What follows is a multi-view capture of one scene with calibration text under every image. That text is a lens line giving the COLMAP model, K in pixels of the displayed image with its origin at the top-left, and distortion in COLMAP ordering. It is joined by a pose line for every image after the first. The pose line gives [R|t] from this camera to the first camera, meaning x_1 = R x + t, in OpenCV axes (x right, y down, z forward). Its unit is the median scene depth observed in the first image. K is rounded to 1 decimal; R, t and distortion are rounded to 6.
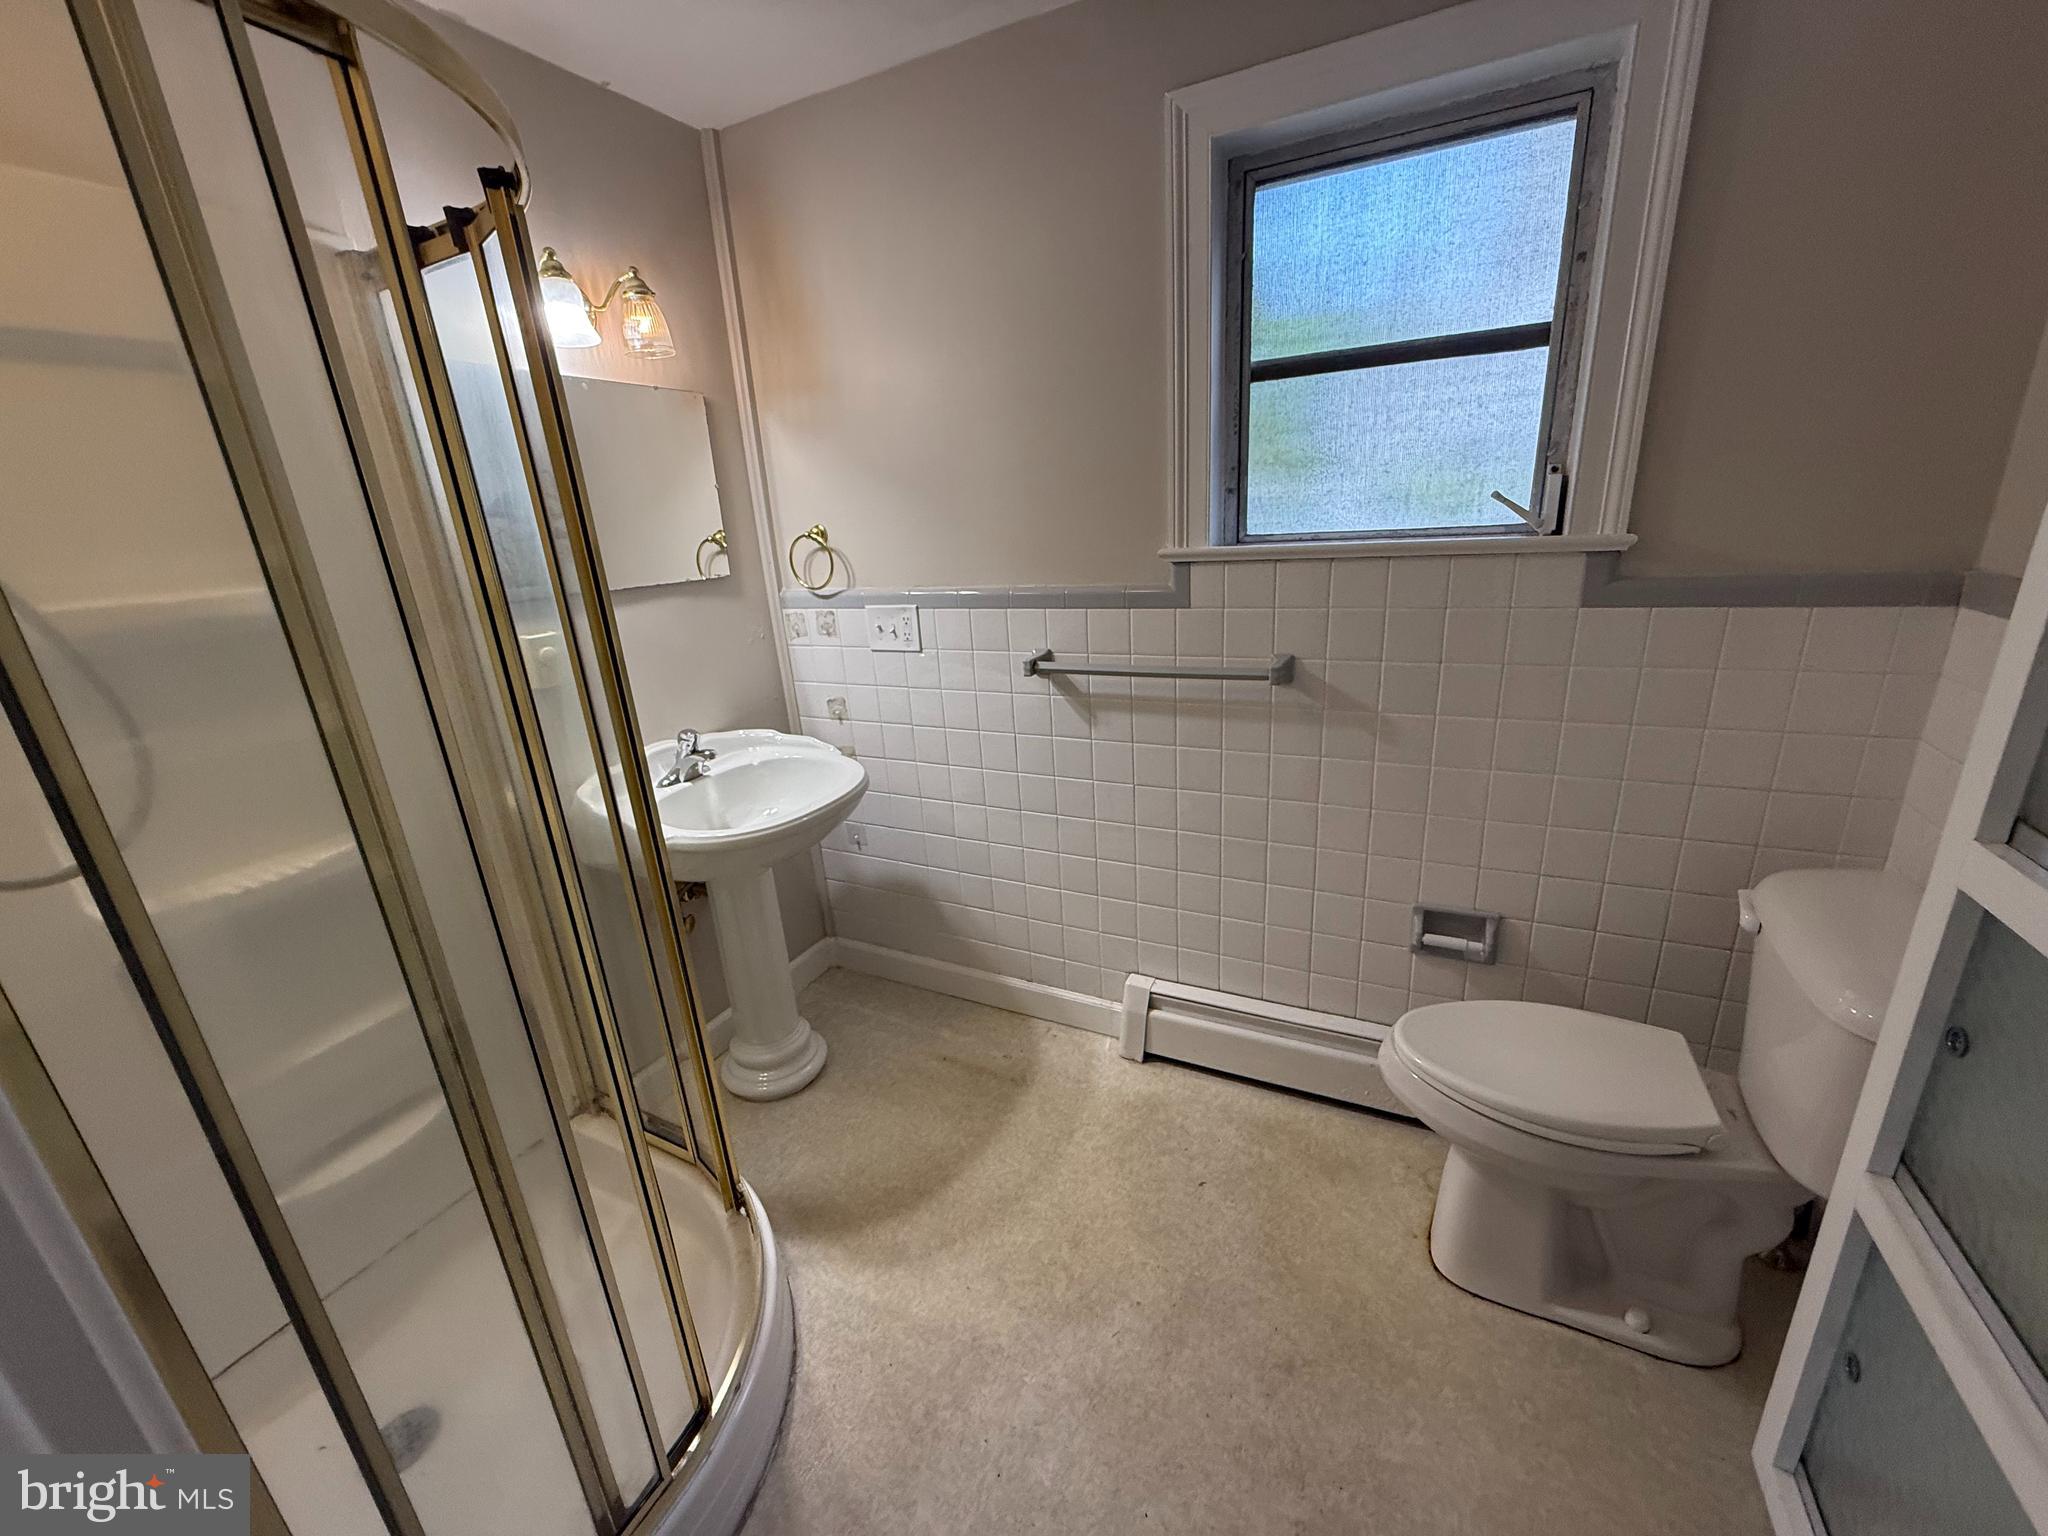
lens RADIAL K [[818.5, 0, 1018.6], [0, 818.5, 770.7], [0, 0, 1]] dist [-0.000119, 0.000429]
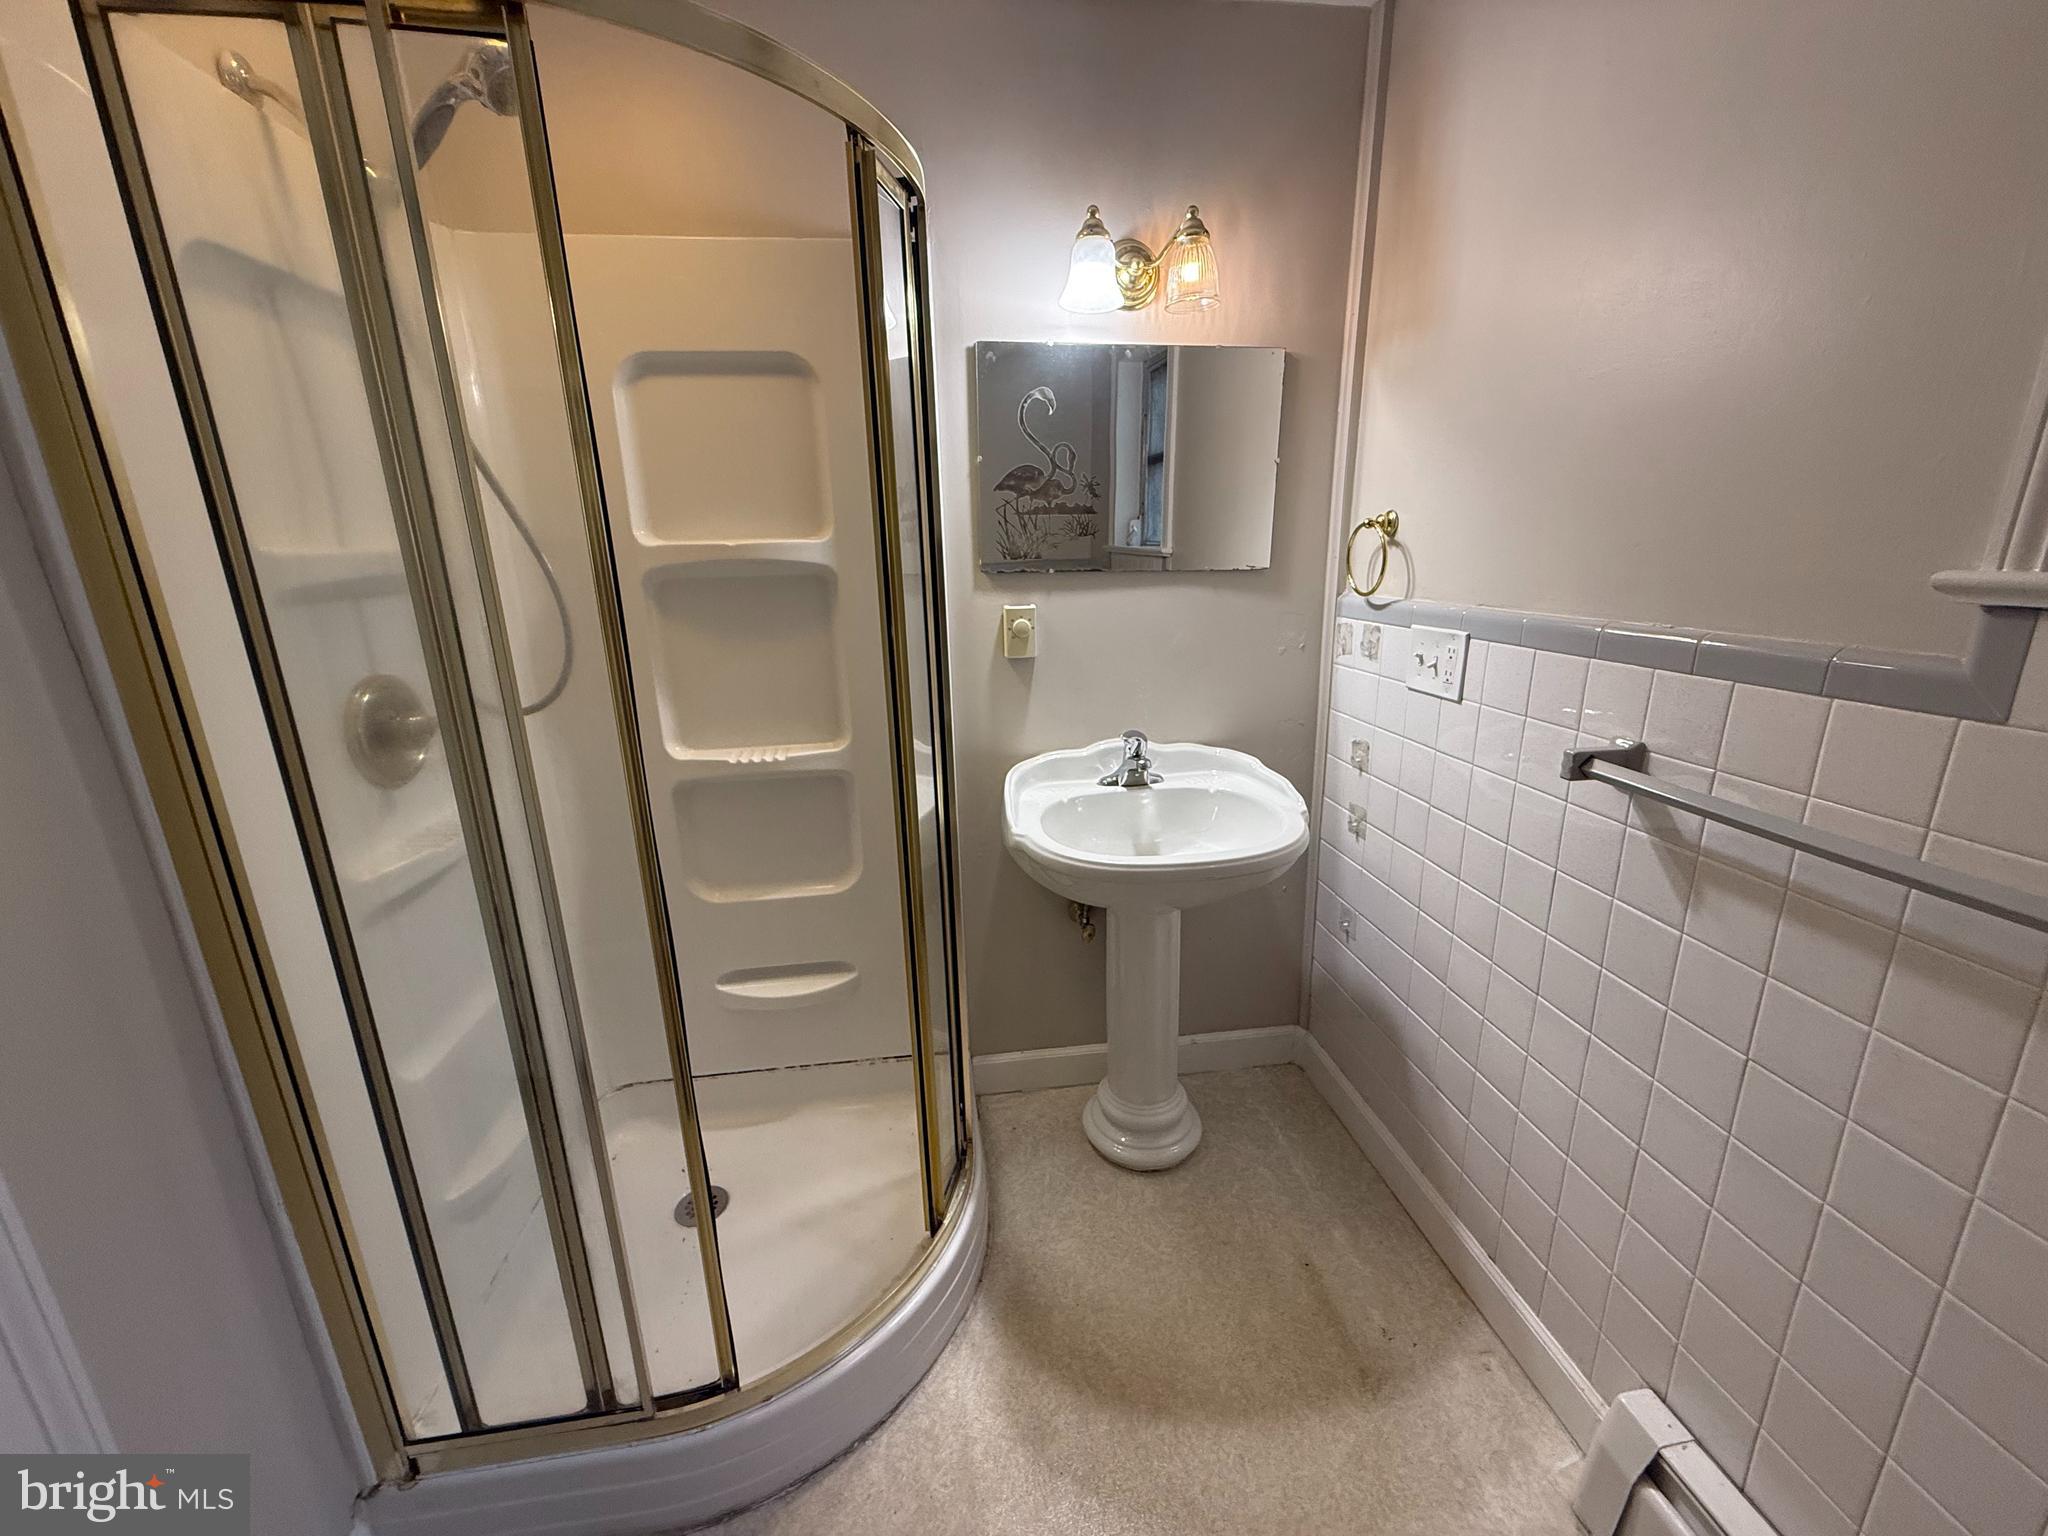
lens RADIAL K [[818.5, 0, 1026.5], [0, 818.5, 769.3], [0, 0, 1]] dist [-0.000119, 0.000429]
pose [[0.557495, 0.266442, -0.786262, 0.228814], [-0.268296, 0.954100, 0.133084, -0.090857], [0.785632, 0.136757, 0.603391, 0.342352]]
